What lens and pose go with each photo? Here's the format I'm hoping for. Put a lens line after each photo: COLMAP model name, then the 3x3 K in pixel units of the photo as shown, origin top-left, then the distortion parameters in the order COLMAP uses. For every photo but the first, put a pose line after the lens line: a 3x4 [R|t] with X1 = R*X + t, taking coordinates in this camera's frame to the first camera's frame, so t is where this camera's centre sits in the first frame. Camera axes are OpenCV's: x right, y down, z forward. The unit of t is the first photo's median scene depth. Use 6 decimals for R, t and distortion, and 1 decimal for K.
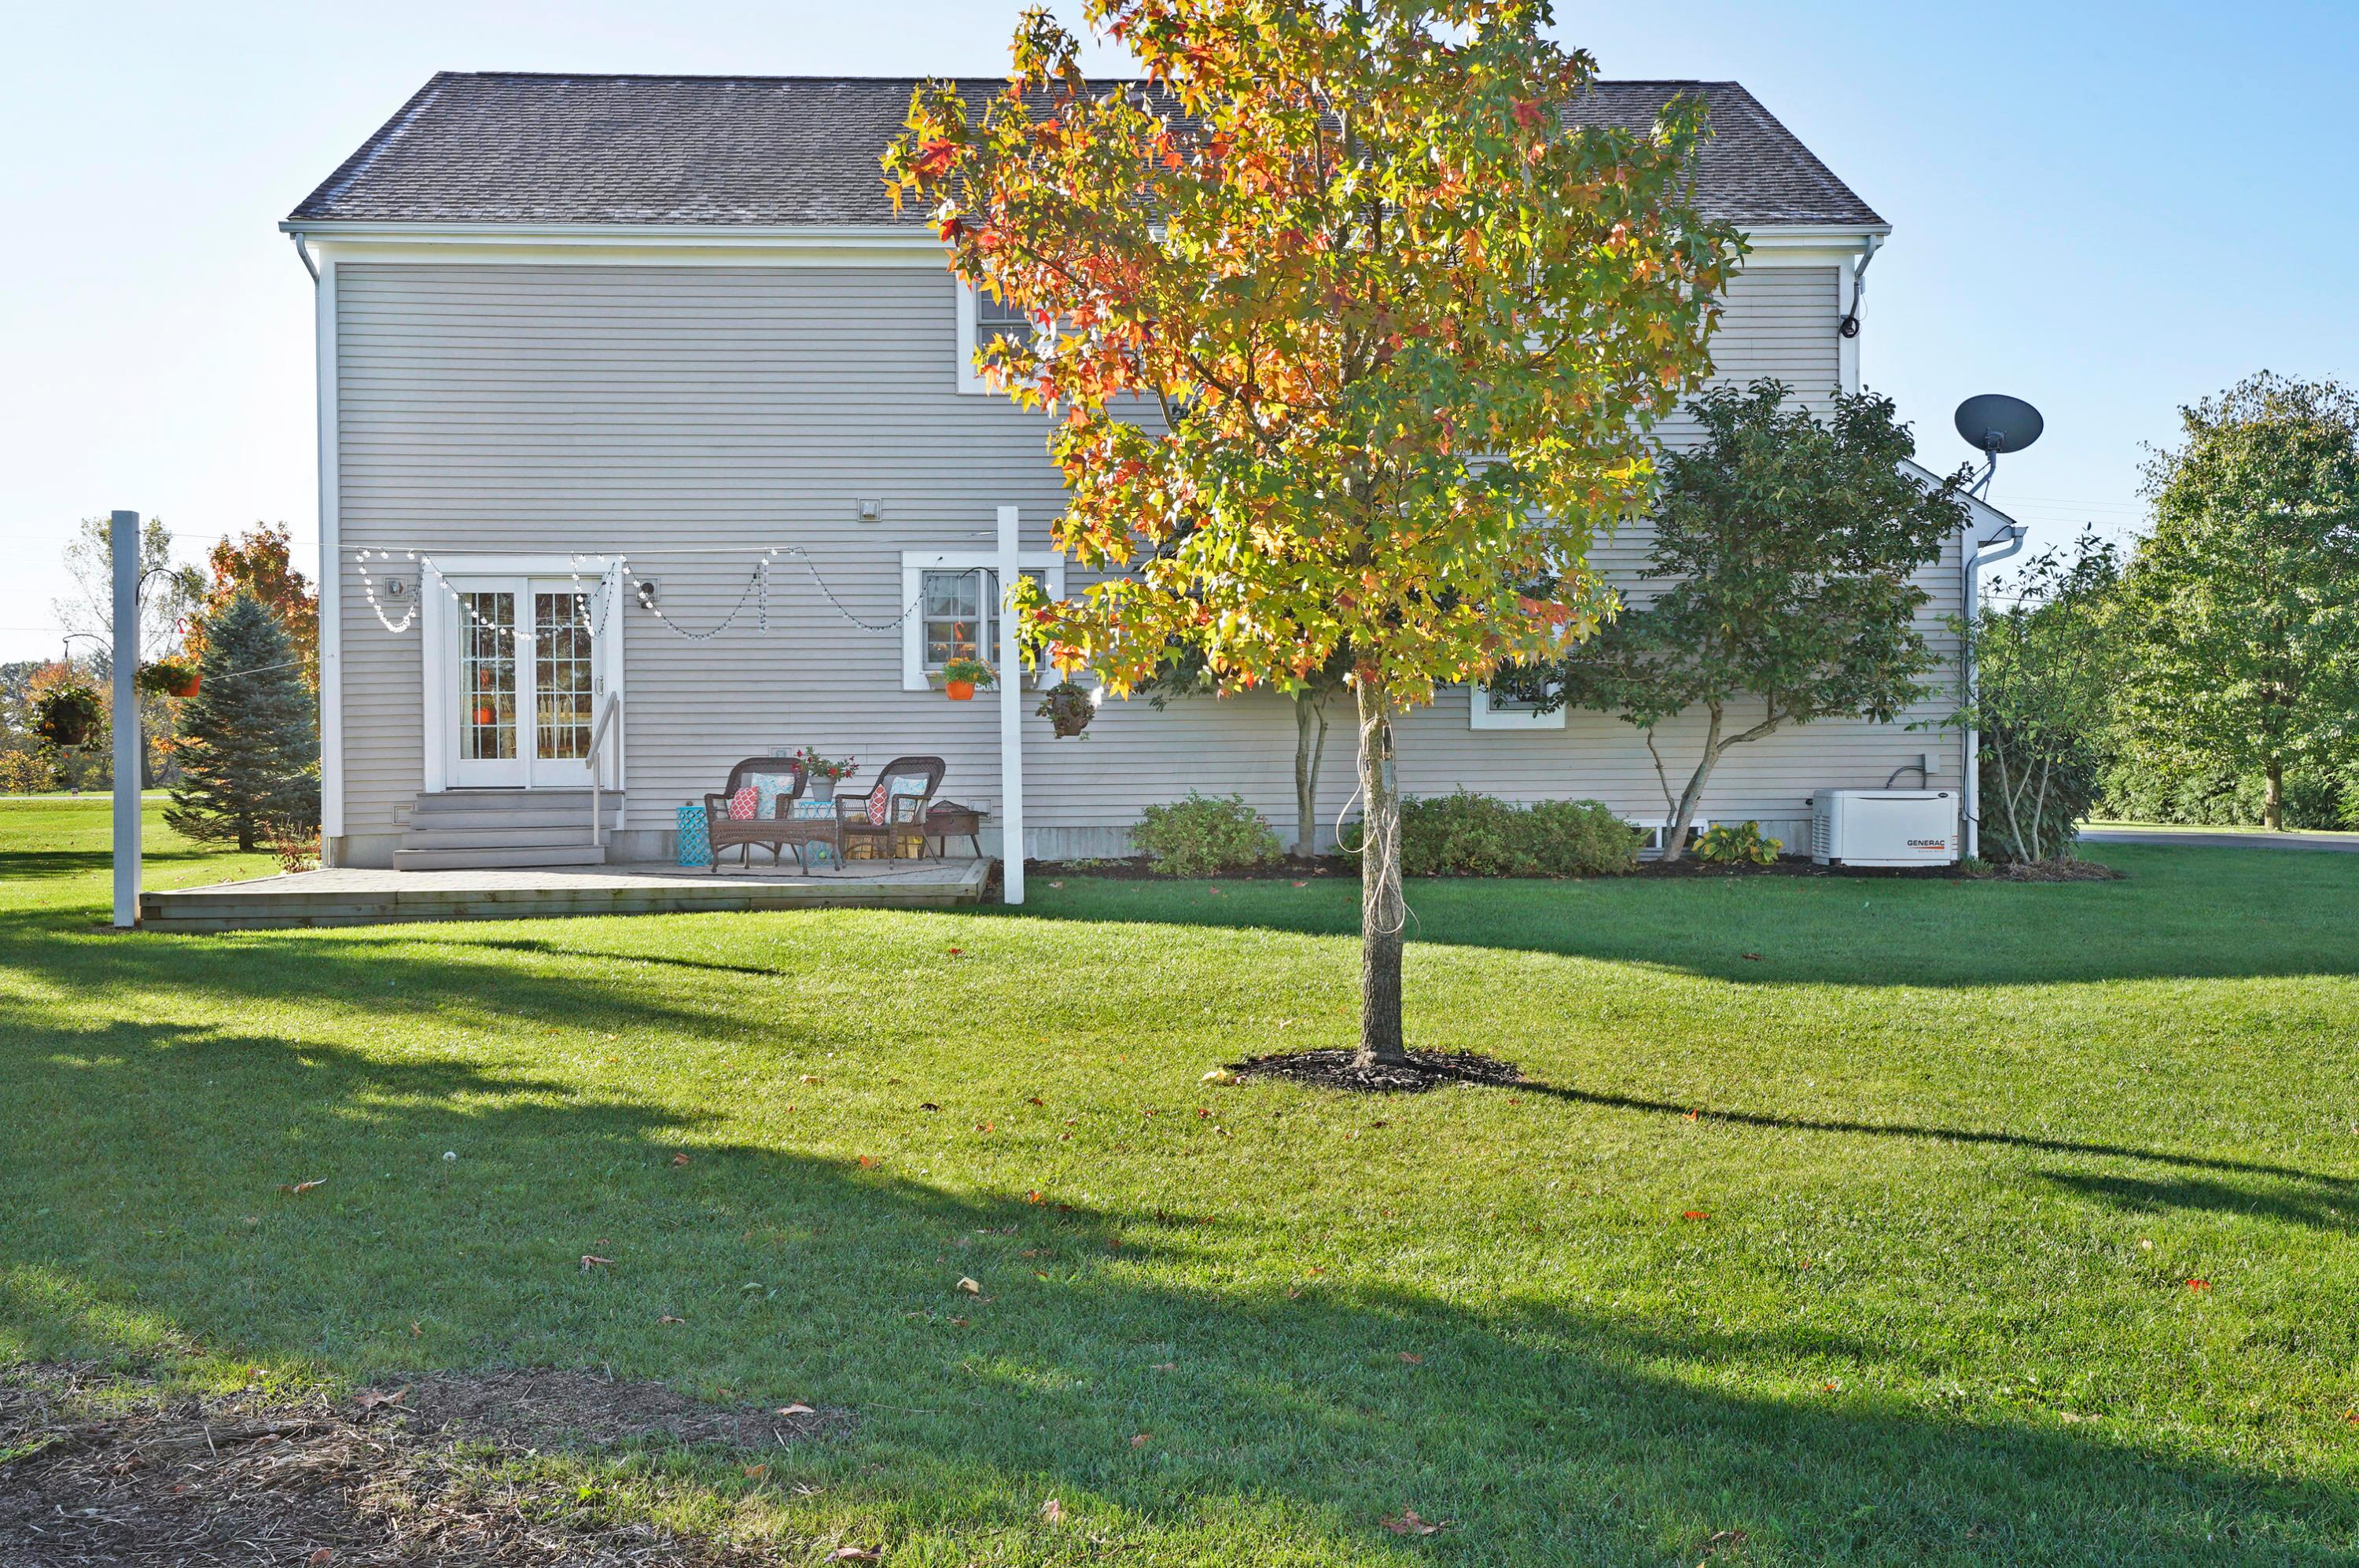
lens RADIAL K [[2626.6, 0, 1179.5], [0, 2626.6, 784.0], [0, 0, 1]] dist [-0.068750, -0.005373]
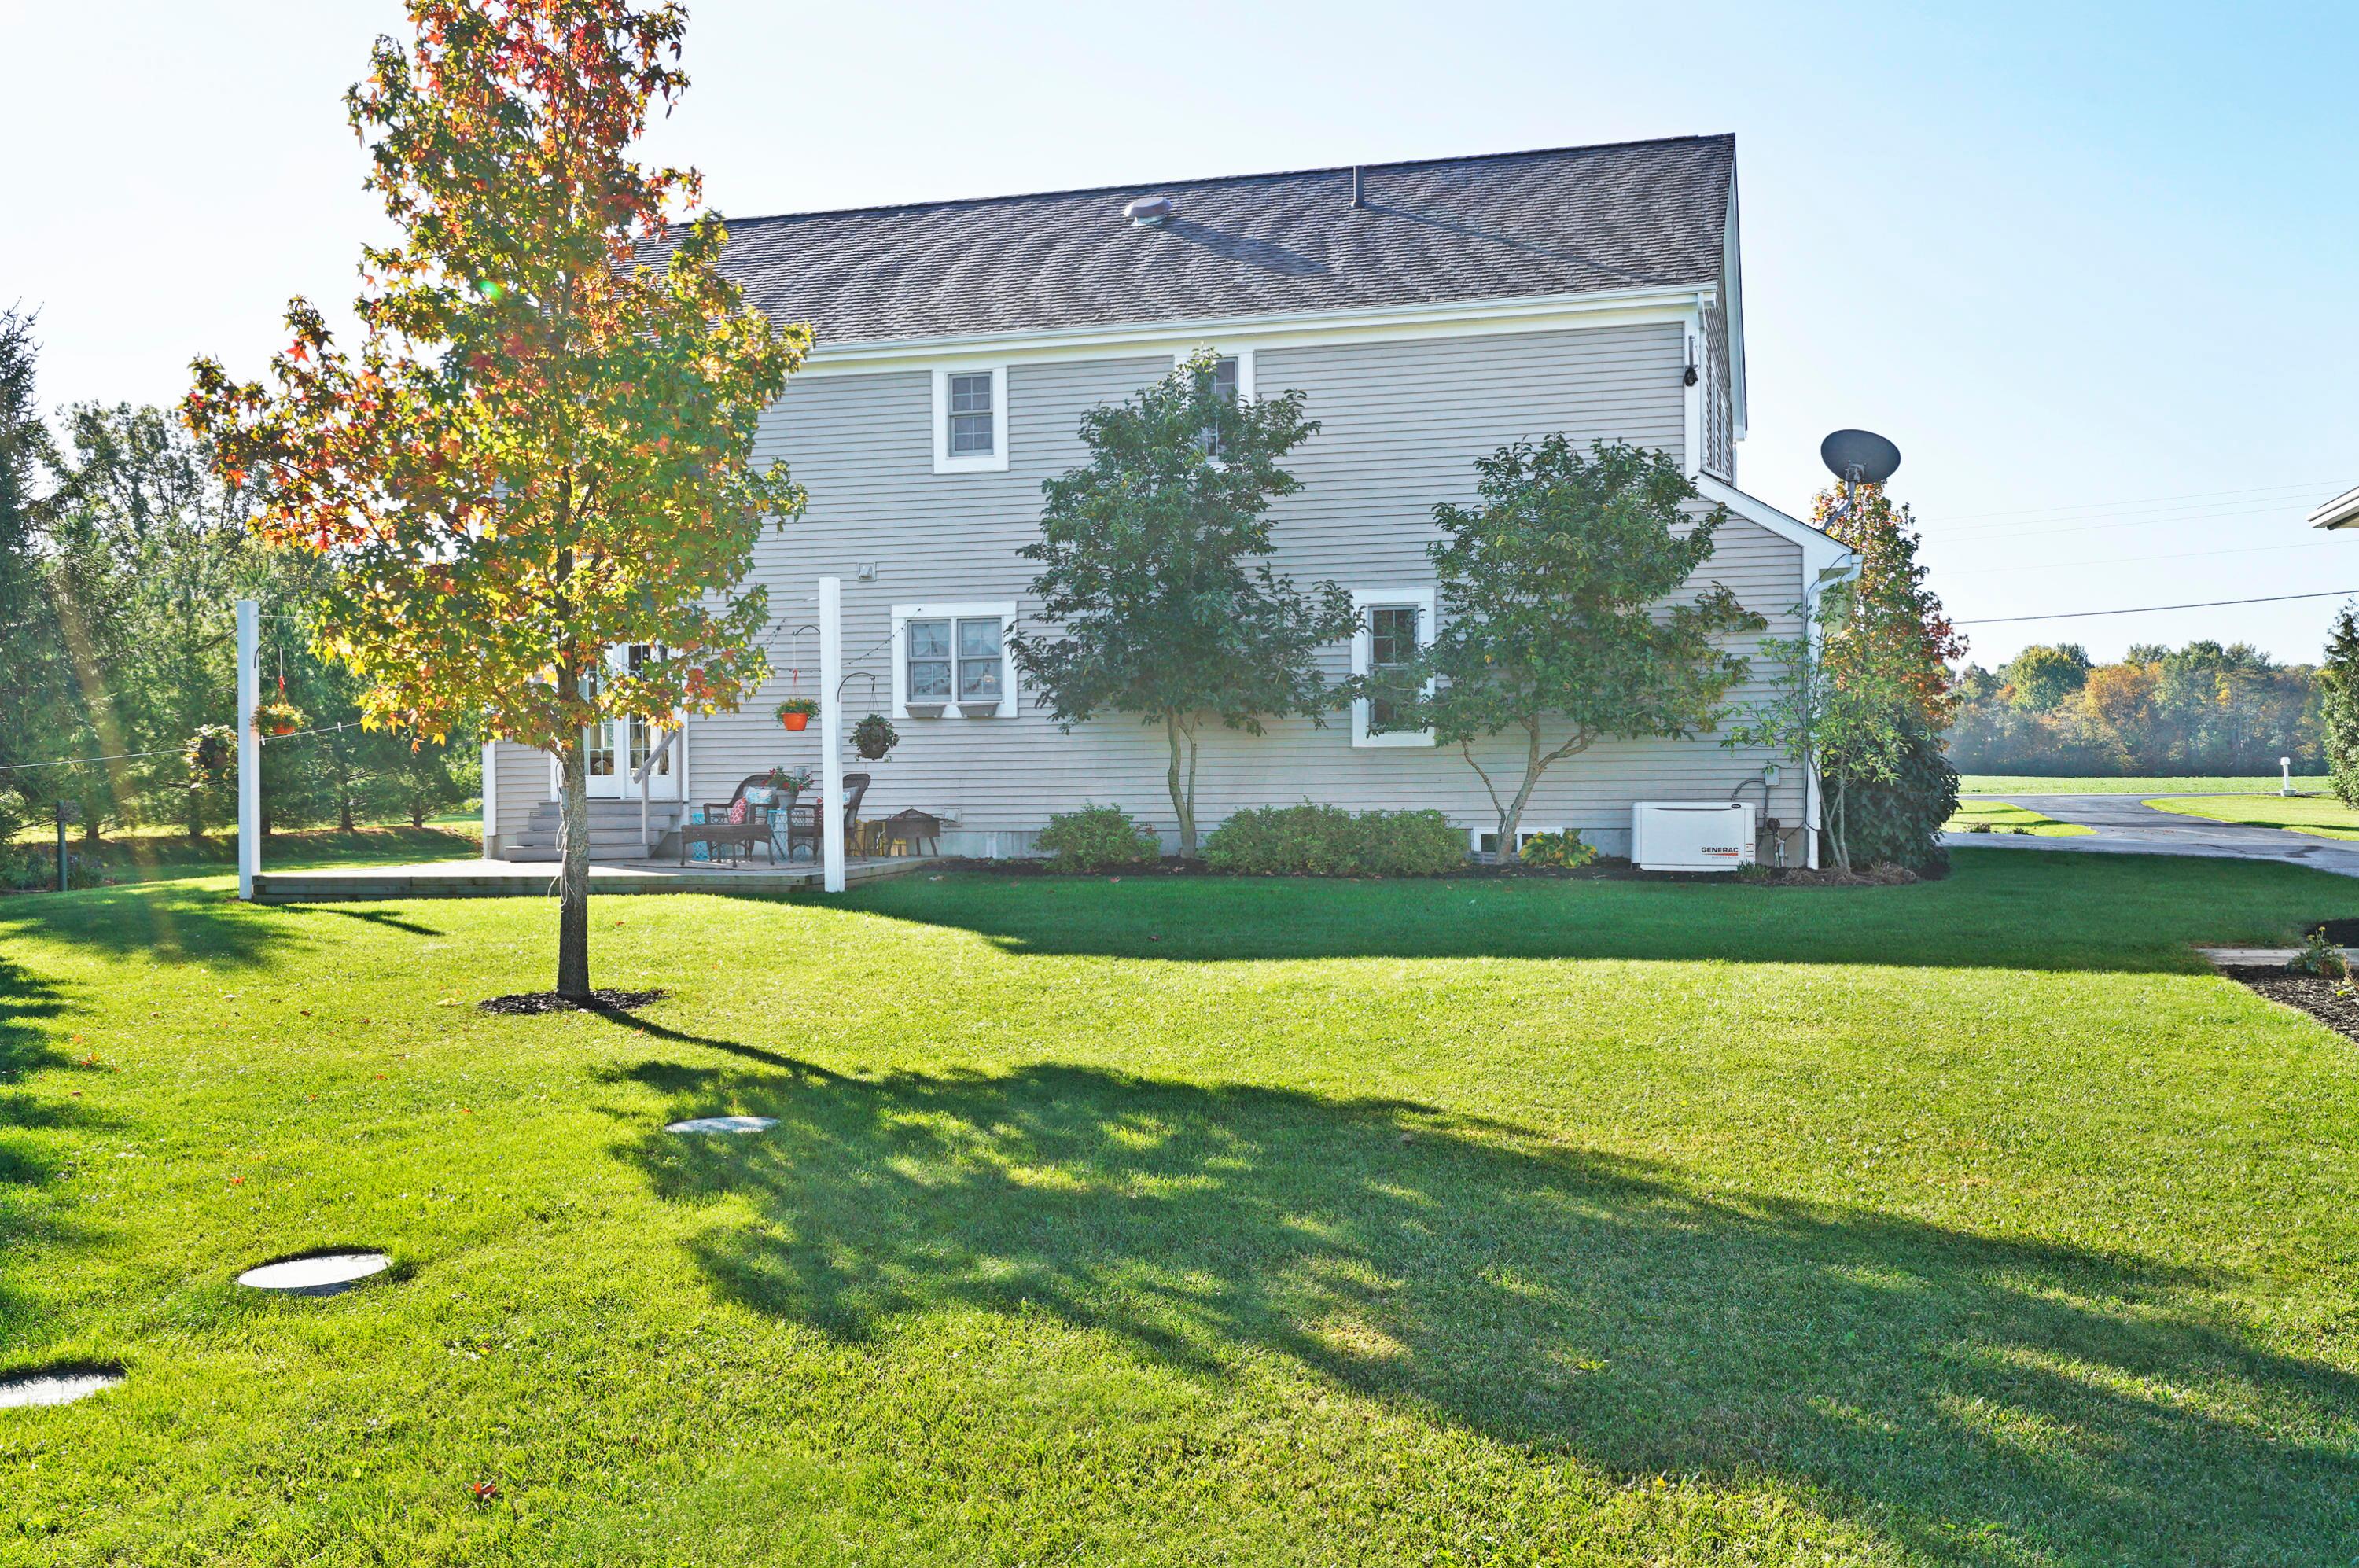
lens RADIAL K [[2626.6, 0, 1179.5], [0, 2626.6, 784.0], [0, 0, 1]] dist [-0.068750, -0.005373]
pose [[0.939056, -0.000520, -0.343763, 0.449761], [0.000375, 1.000000, -0.000487, -0.004604], [0.343763, 0.000329, 0.939056, -0.104085]]
